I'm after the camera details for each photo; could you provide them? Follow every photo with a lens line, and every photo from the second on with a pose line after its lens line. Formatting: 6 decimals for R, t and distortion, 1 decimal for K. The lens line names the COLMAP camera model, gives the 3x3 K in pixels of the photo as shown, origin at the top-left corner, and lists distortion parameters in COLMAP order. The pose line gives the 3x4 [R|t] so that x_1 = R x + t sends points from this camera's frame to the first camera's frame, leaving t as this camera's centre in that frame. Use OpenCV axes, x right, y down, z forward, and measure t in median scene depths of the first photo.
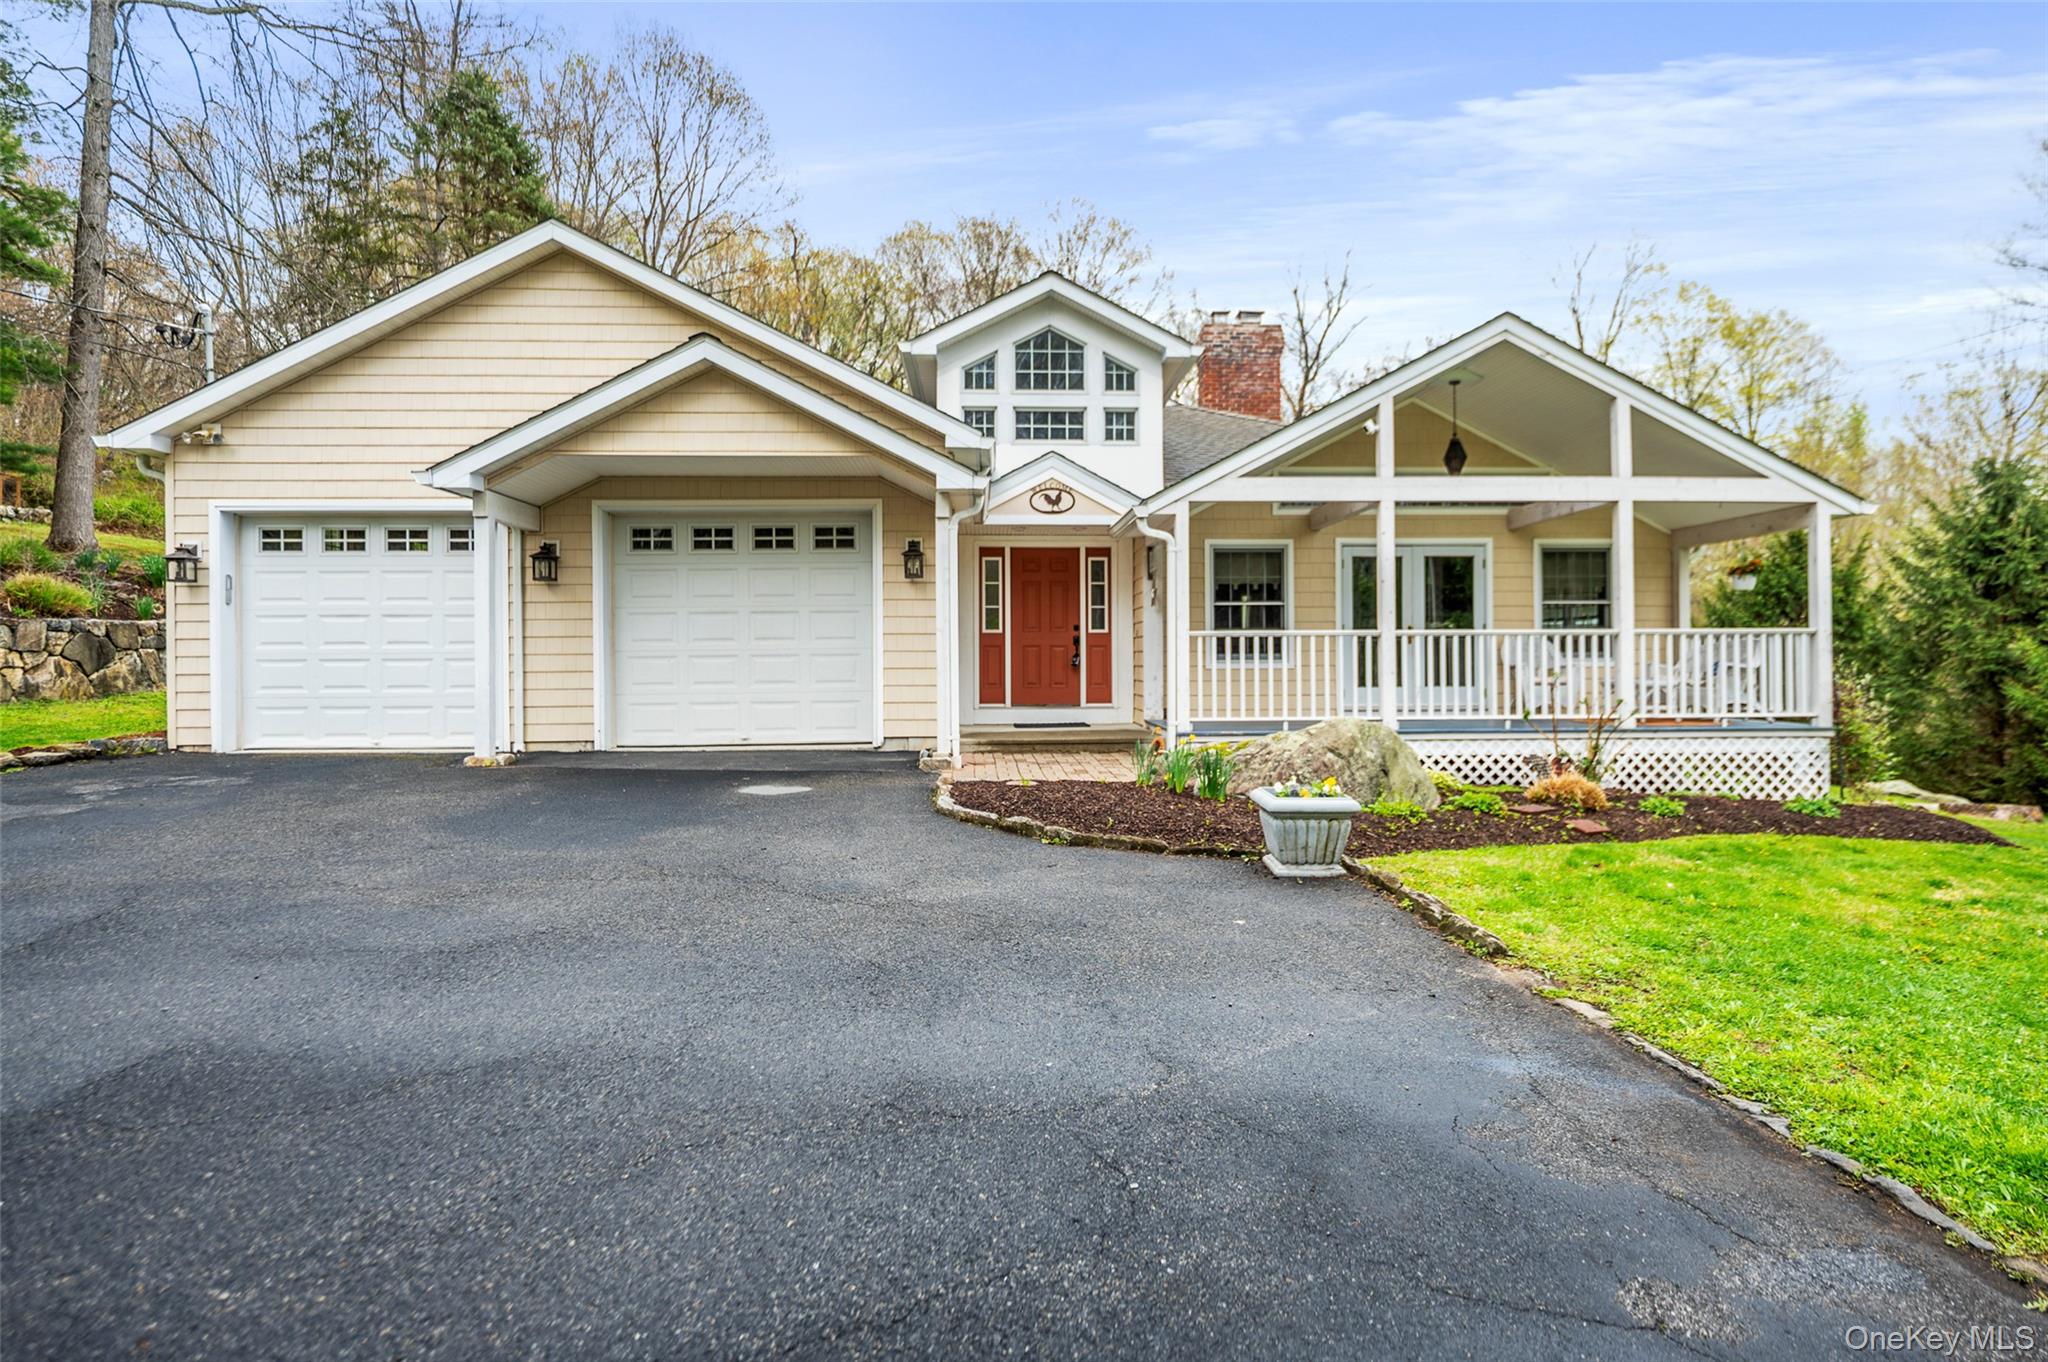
lens RADIAL K [[1104.7, 0, 1018.1], [0, 1104.7, 681.2], [0, 0, 1]] dist [-0.000417, -0.000030]
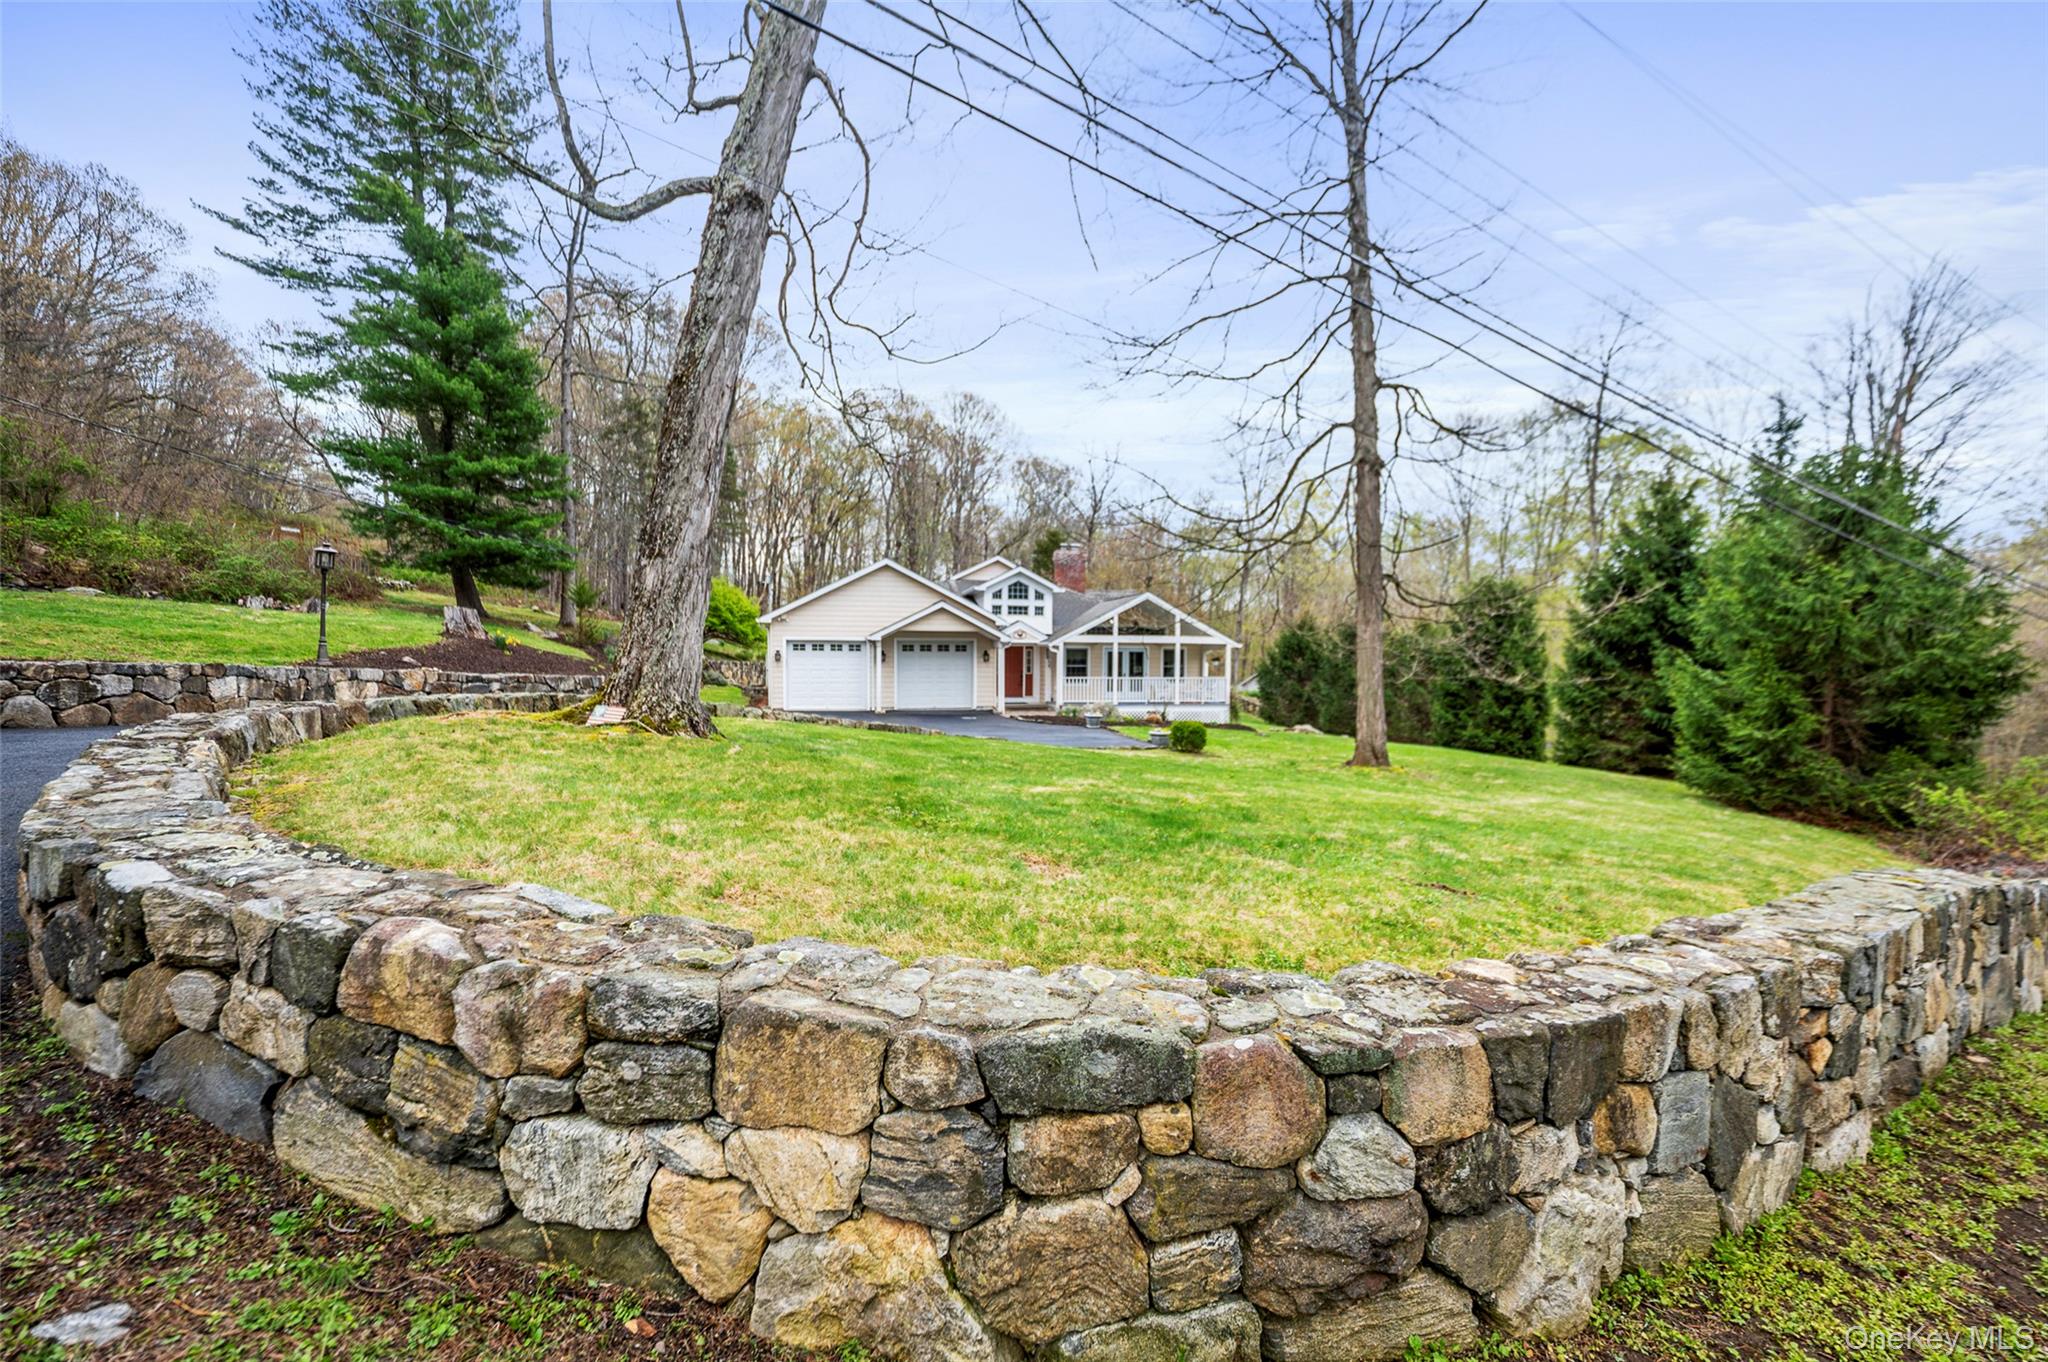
lens RADIAL K [[855.1, 0, 1027.1], [0, 855.1, 680.5], [0, 0, 1]] dist [0.000156, -0.000024]
pose [[0.983200, 0.006931, 0.182397, -0.448150], [-0.010145, 0.999809, 0.016693, -0.076261], [-0.182247, -0.018263, 0.983083, -1.650645]]
